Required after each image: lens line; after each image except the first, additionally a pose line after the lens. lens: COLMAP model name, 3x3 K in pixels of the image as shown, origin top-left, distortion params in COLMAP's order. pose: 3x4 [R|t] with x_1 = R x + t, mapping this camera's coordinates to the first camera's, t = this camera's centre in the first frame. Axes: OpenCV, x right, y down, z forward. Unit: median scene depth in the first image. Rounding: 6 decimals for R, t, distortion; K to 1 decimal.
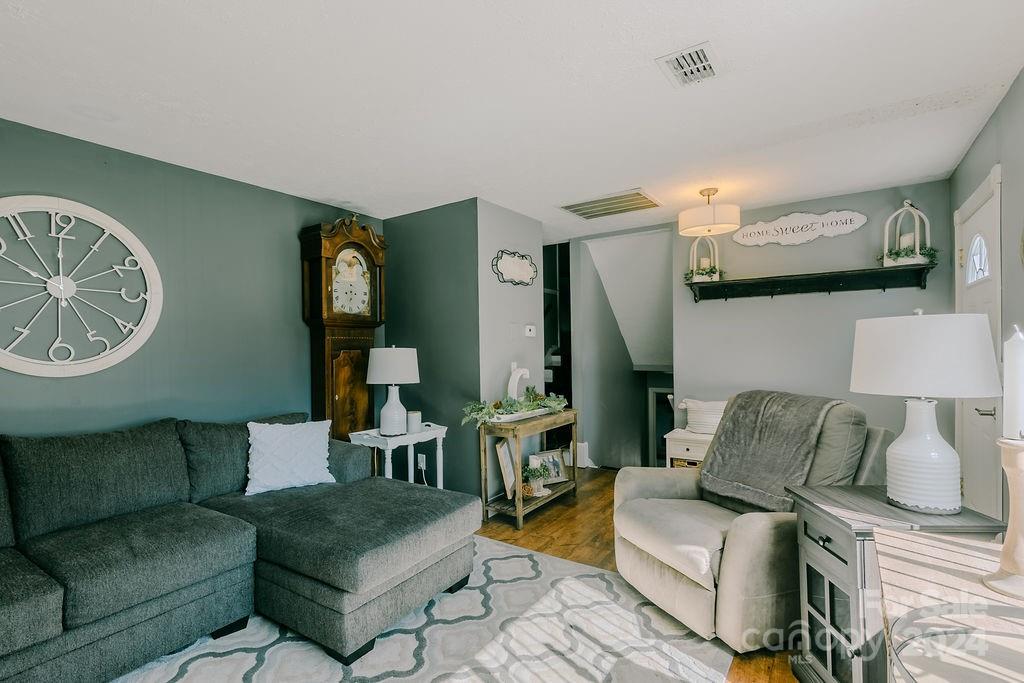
lens RADIAL K [[472.3, 0, 515.1], [0, 472.3, 329.1], [0, 0, 1]] dist [-0.000575, 0.000045]
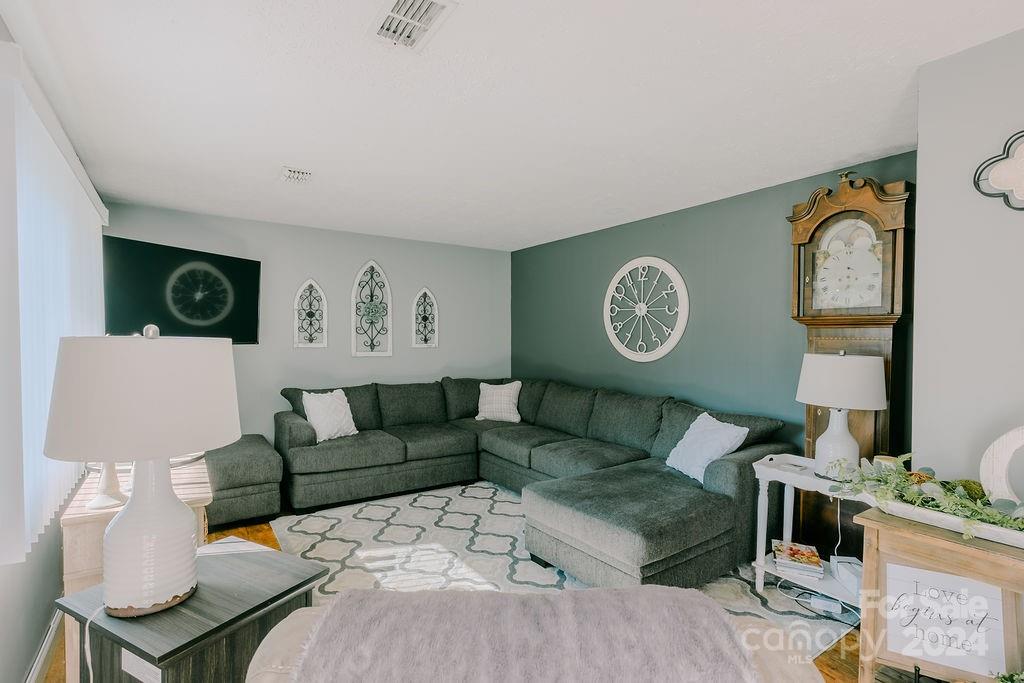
lens RADIAL K [[486.8, 0, 510.6], [0, 486.8, 345.9], [0, 0, 1]] dist [-0.001011, -0.000121]
pose [[-0.353330, 0.026928, -0.935111, 0.813294], [0.030192, 0.999393, 0.017372, -0.000582], [0.935011, -0.022095, -0.353929, 1.103155]]
